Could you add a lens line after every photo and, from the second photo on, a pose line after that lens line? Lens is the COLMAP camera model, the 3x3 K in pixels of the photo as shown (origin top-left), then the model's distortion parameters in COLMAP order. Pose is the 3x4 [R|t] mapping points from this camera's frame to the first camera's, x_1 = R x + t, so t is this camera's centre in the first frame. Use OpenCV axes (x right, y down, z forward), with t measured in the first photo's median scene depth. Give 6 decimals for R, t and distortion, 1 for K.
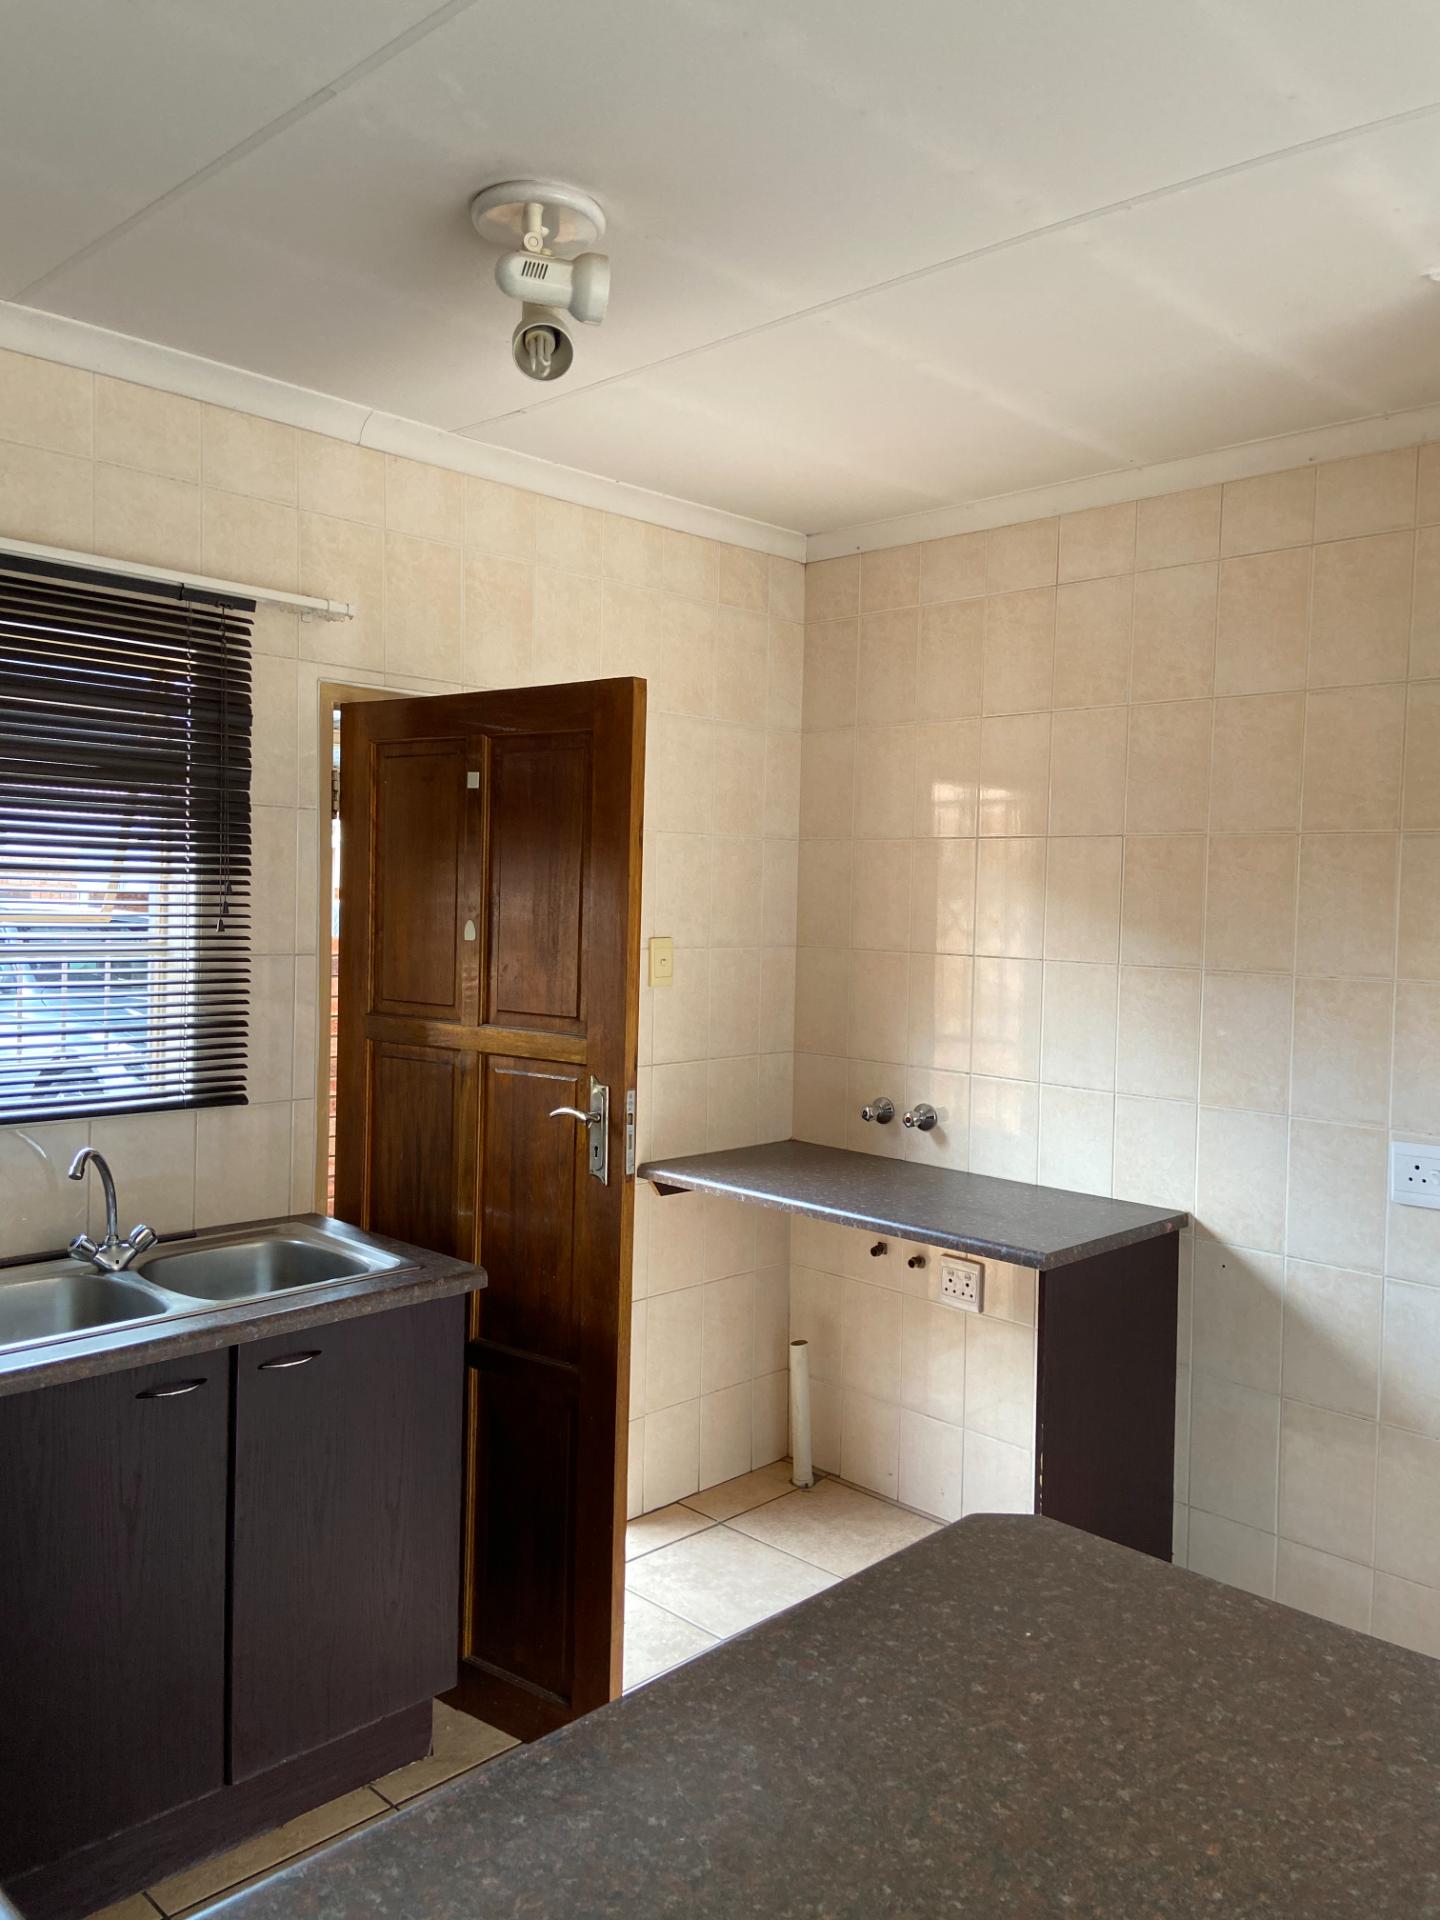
lens RADIAL K [[1442.9, 0, 722.9], [0, 1442.9, 961.5], [0, 0, 1]] dist [0.097874, -0.095690]
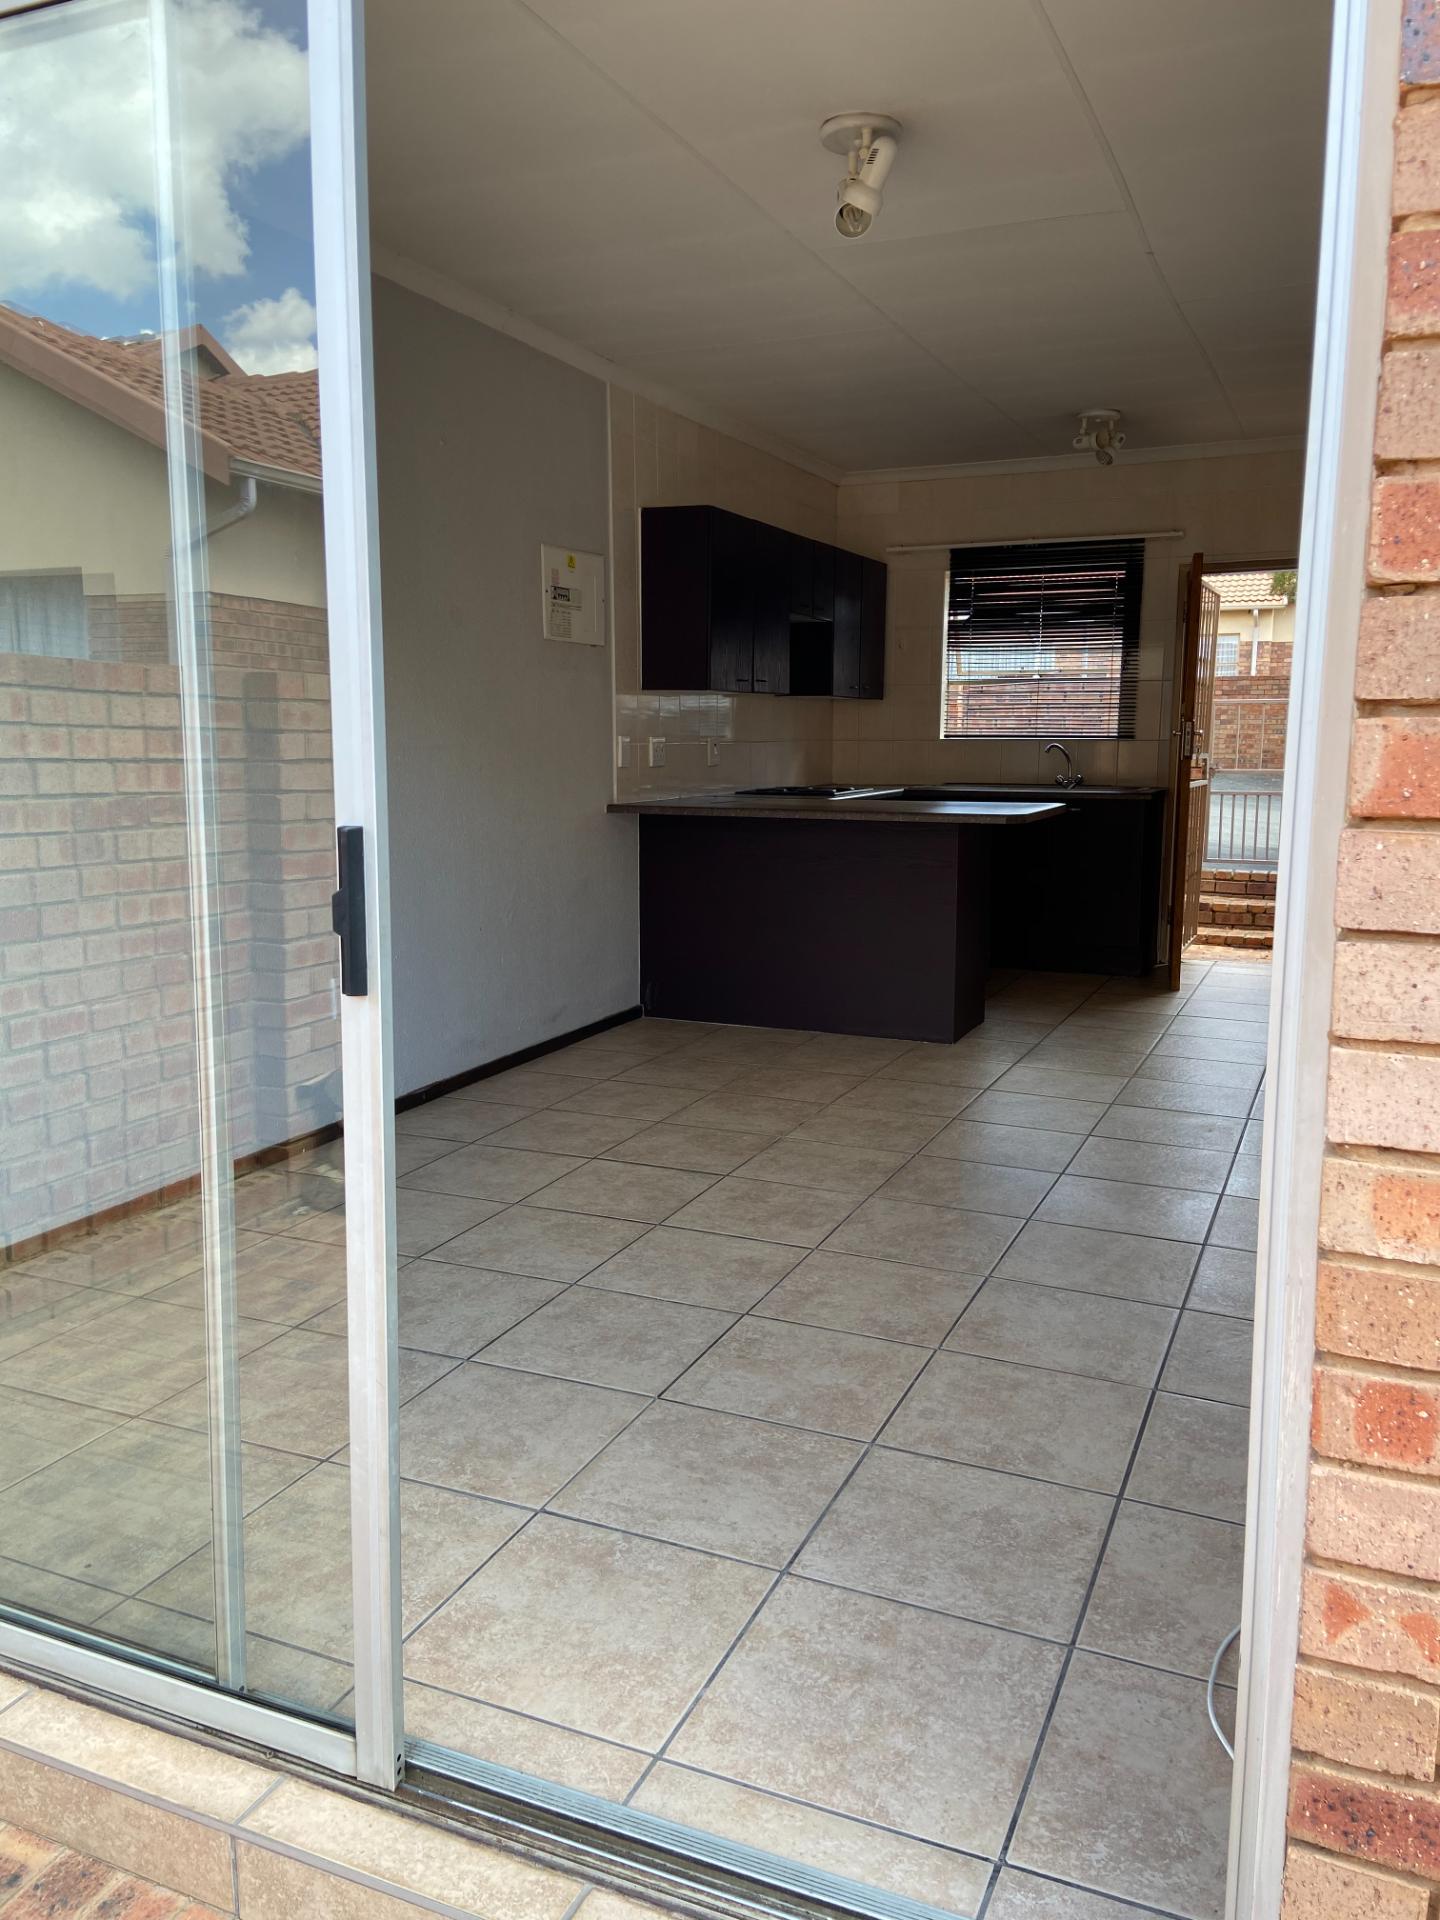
lens RADIAL K [[1442.9, 0, 725.6], [0, 1442.9, 950.9], [0, 0, 1]] dist [0.097874, -0.095690]
pose [[0.352606, 0.110252, -0.929254, 1.884507], [-0.036465, 0.993900, 0.104086, 0.232540], [0.935061, -0.002816, 0.354475, -0.599991]]
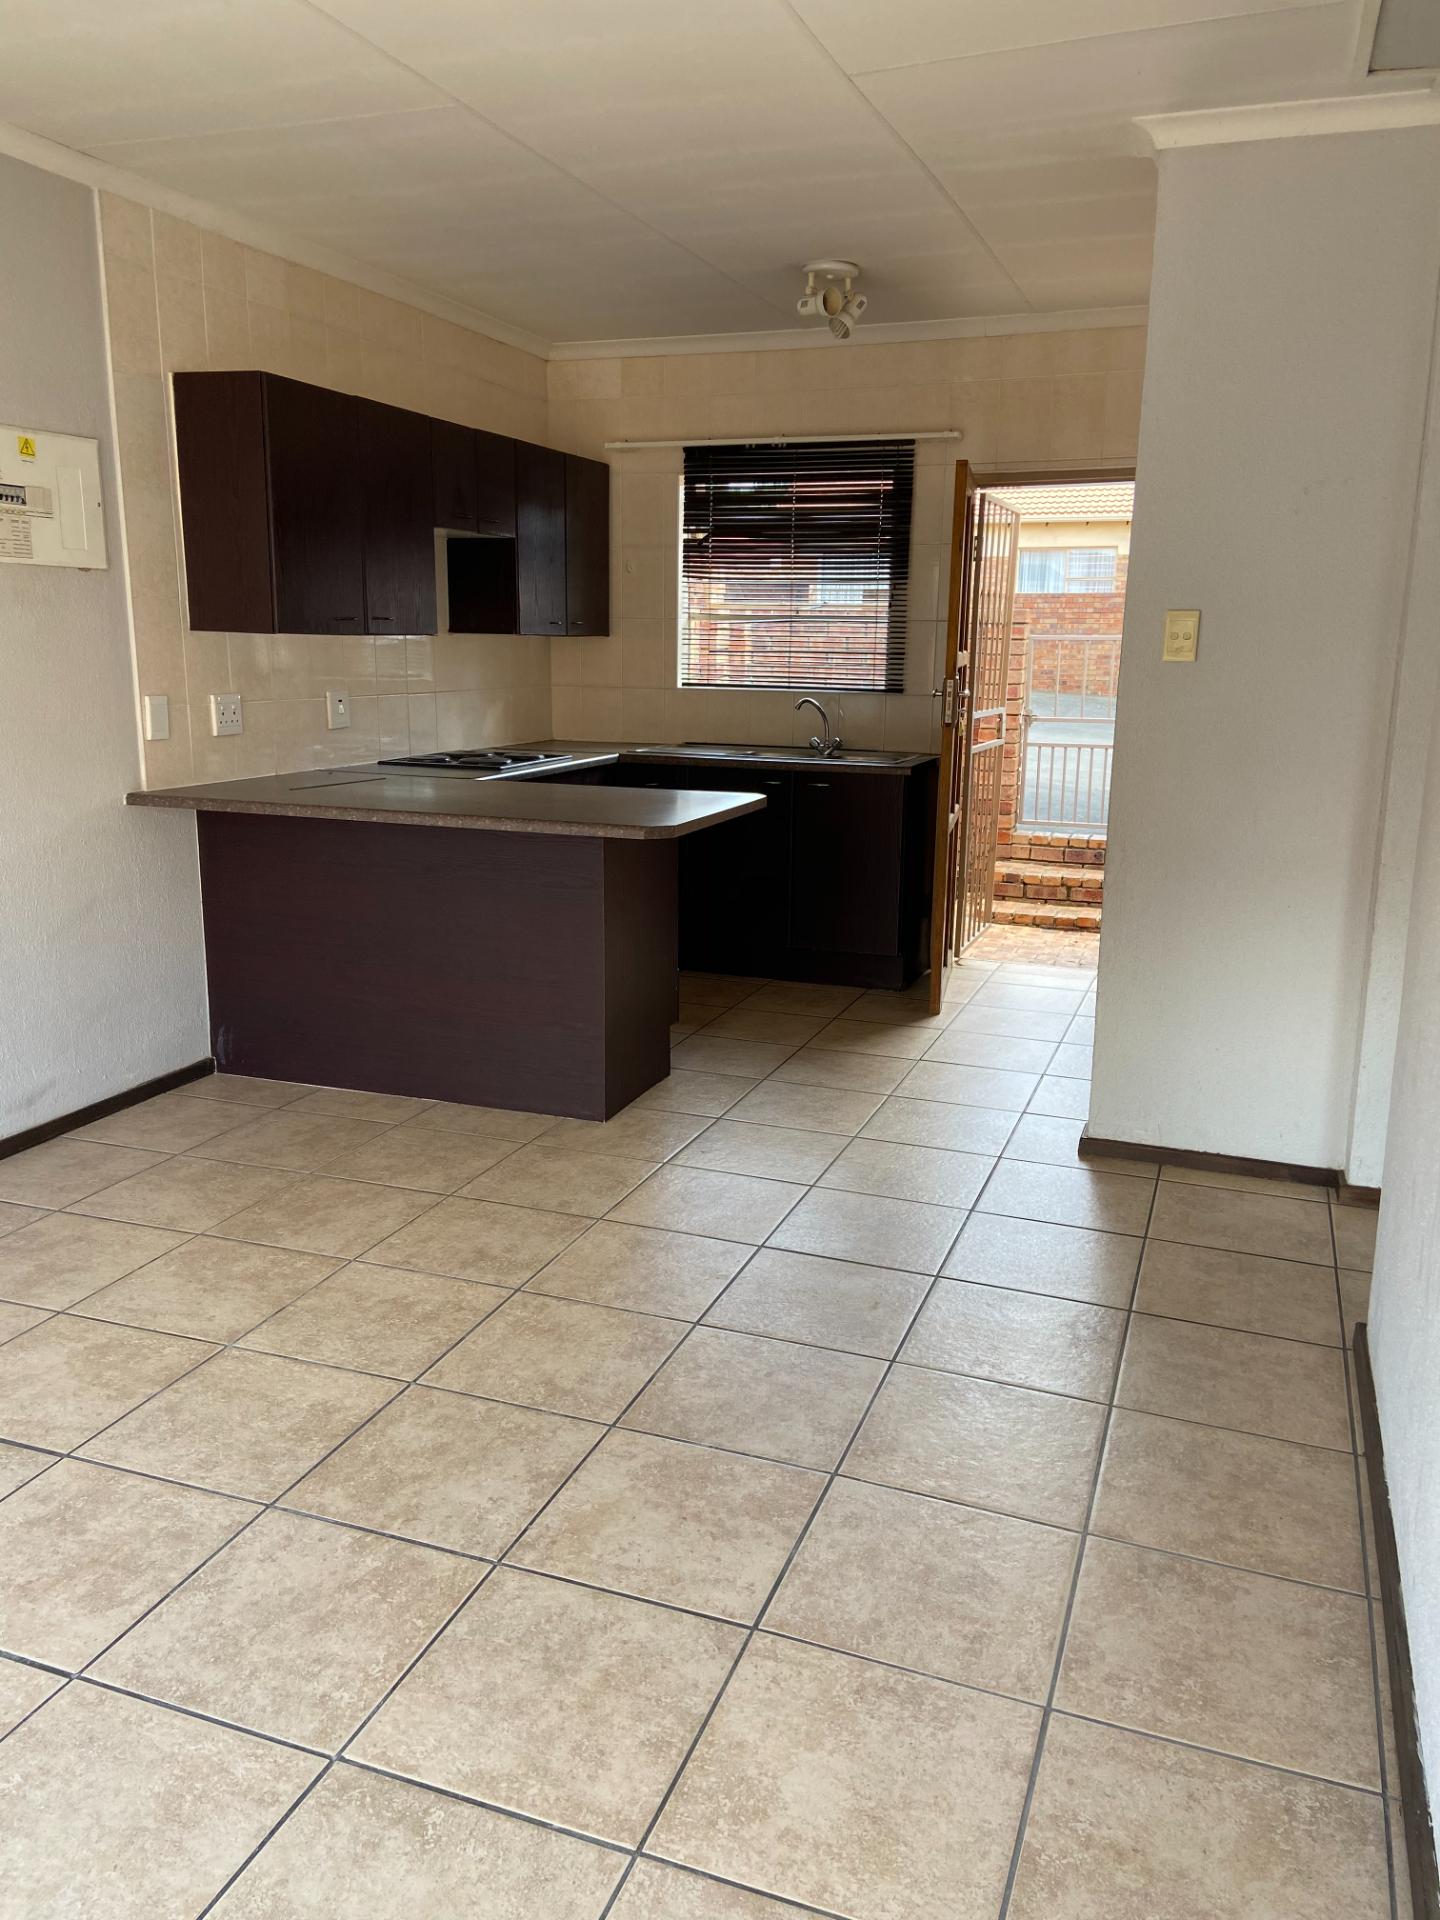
lens RADIAL K [[1442.9, 0, 724.7], [0, 1442.9, 955.6], [0, 0, 1]] dist [0.097874, -0.095690]
pose [[0.413324, 0.170320, -0.894514, 1.516824], [-0.044002, 0.984940, 0.167205, 0.133823], [0.909520, -0.029749, 0.414594, -0.107646]]
